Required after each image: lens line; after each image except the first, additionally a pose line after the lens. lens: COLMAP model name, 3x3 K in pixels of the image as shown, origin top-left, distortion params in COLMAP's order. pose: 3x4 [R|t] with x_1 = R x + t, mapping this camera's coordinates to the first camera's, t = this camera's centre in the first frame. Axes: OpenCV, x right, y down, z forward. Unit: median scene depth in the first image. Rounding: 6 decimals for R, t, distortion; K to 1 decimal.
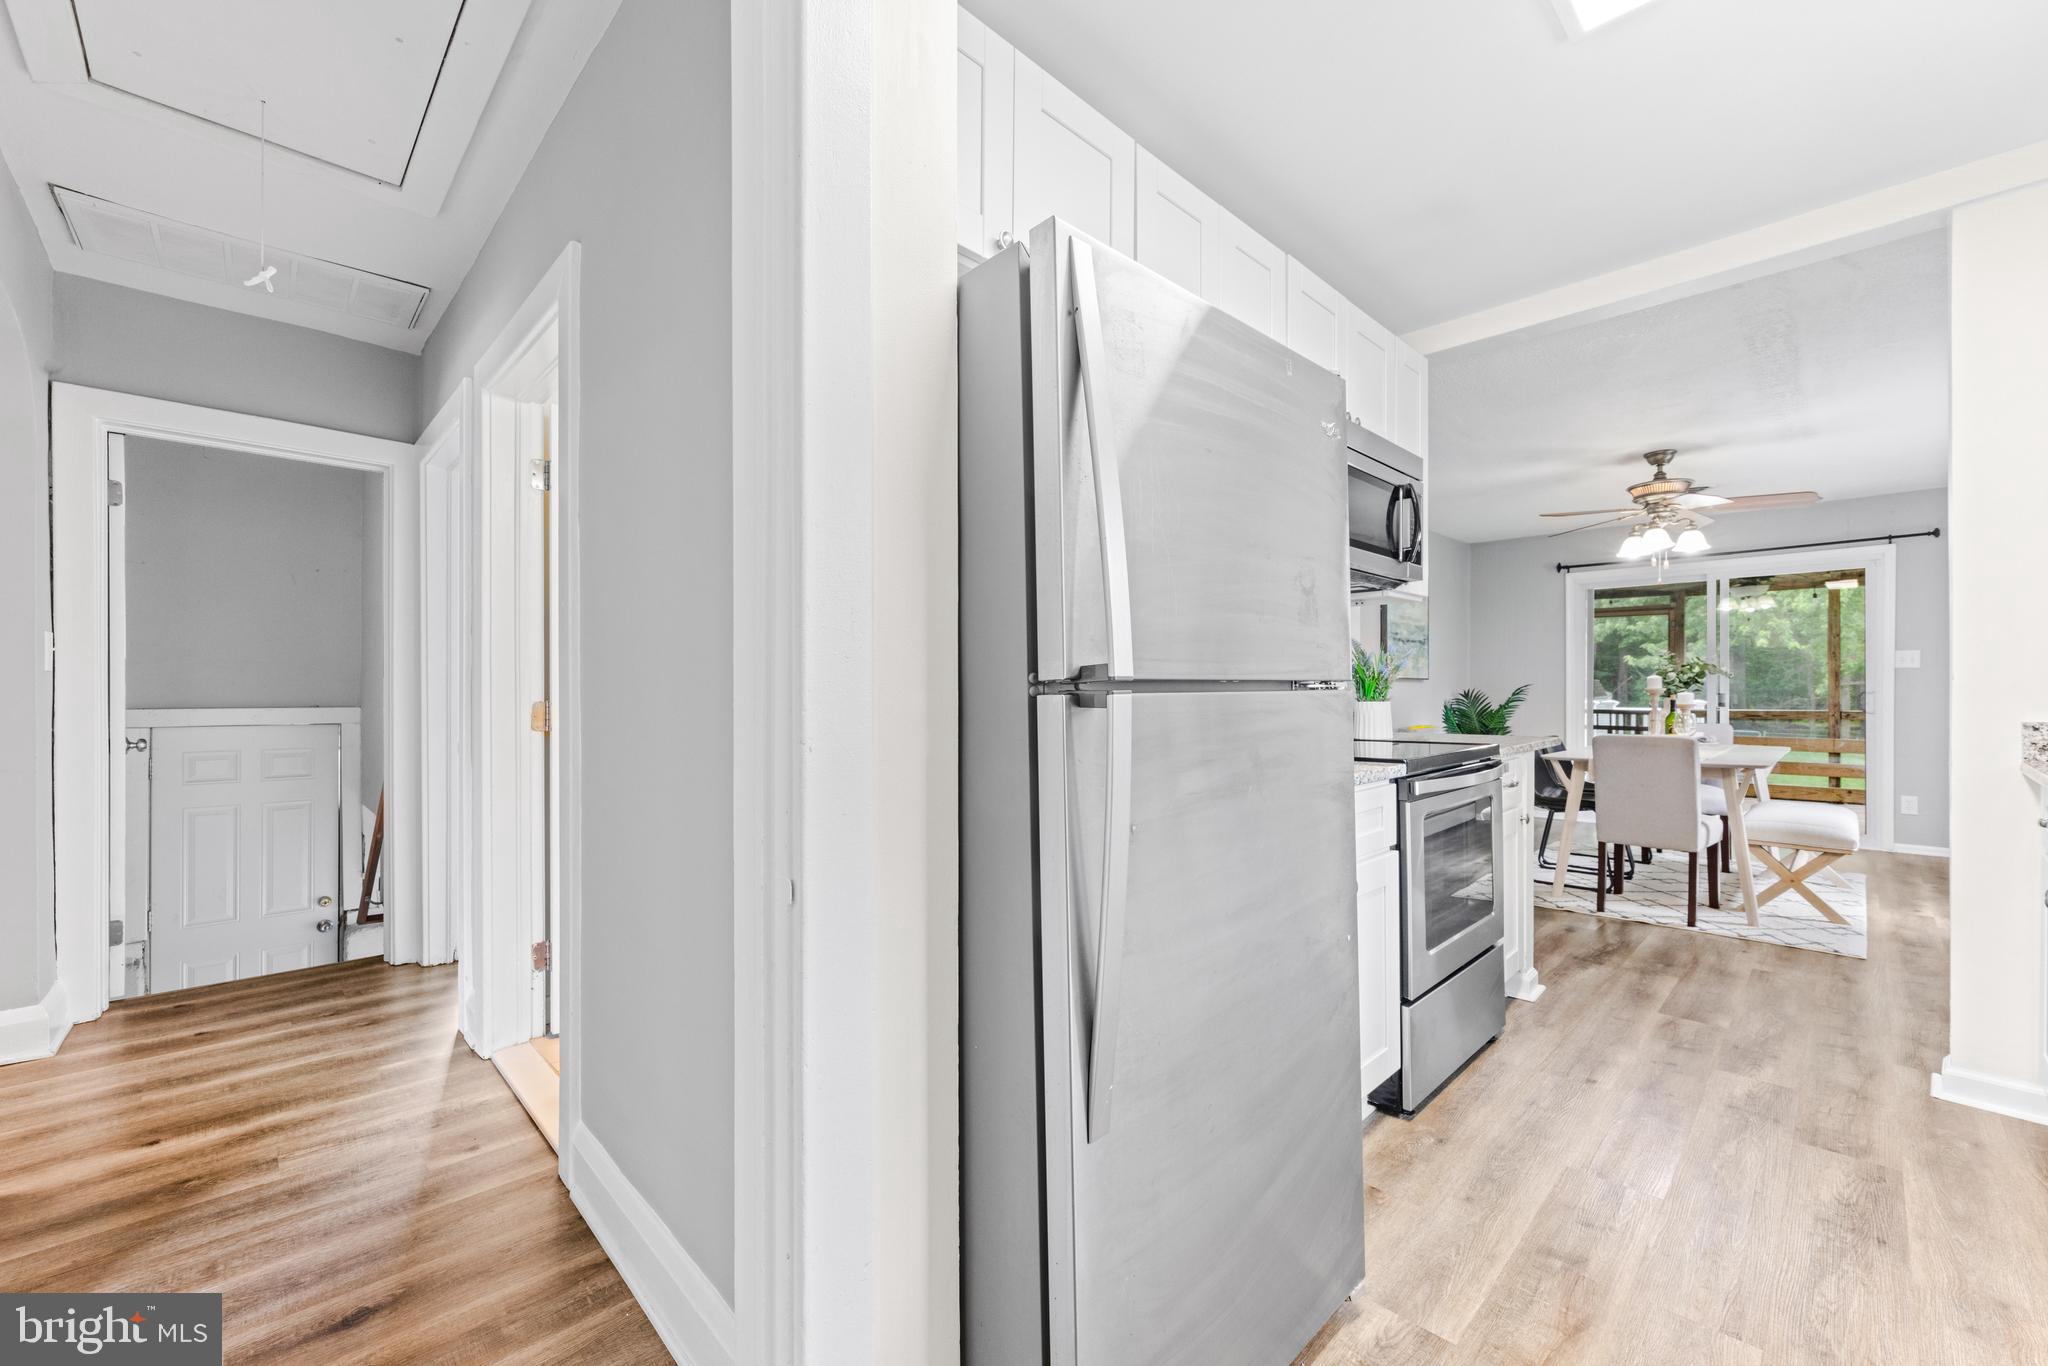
lens RADIAL K [[813.7, 0, 1023.1], [0, 813.7, 685.8], [0, 0, 1]] dist [-0.003523, -0.000297]
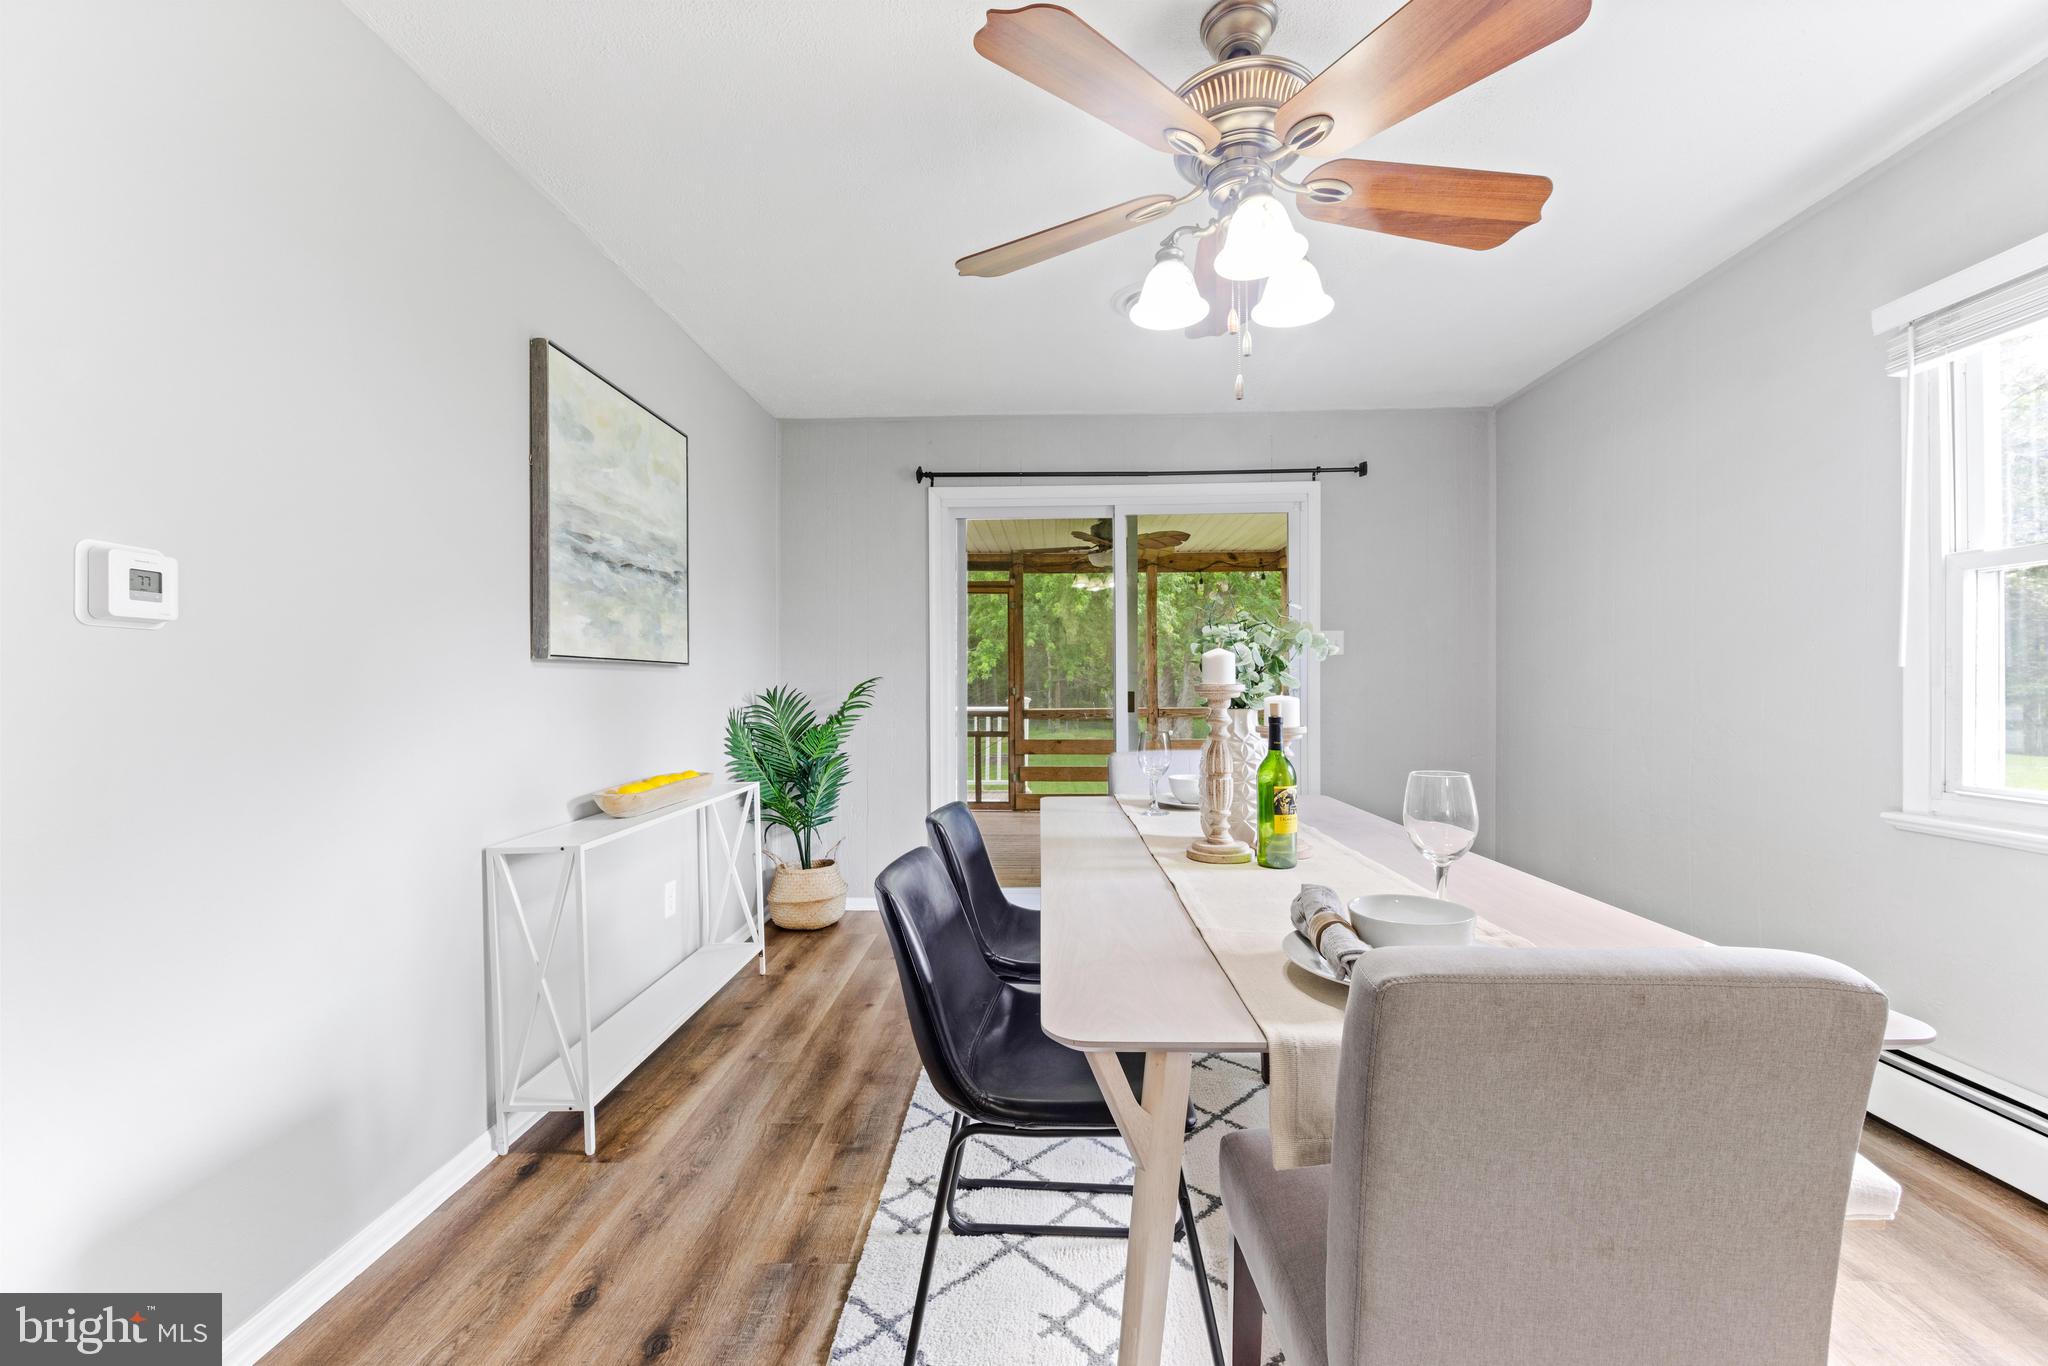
lens RADIAL K [[813.7, 0, 1022.4], [0, 813.7, 686.1], [0, 0, 1]] dist [-0.003523, -0.000297]
pose [[0.715791, -0.005388, 0.698293, 0.304570], [0.001367, 0.999979, 0.006314, 0.001181], [-0.698313, -0.003564, 0.715784, 0.529600]]
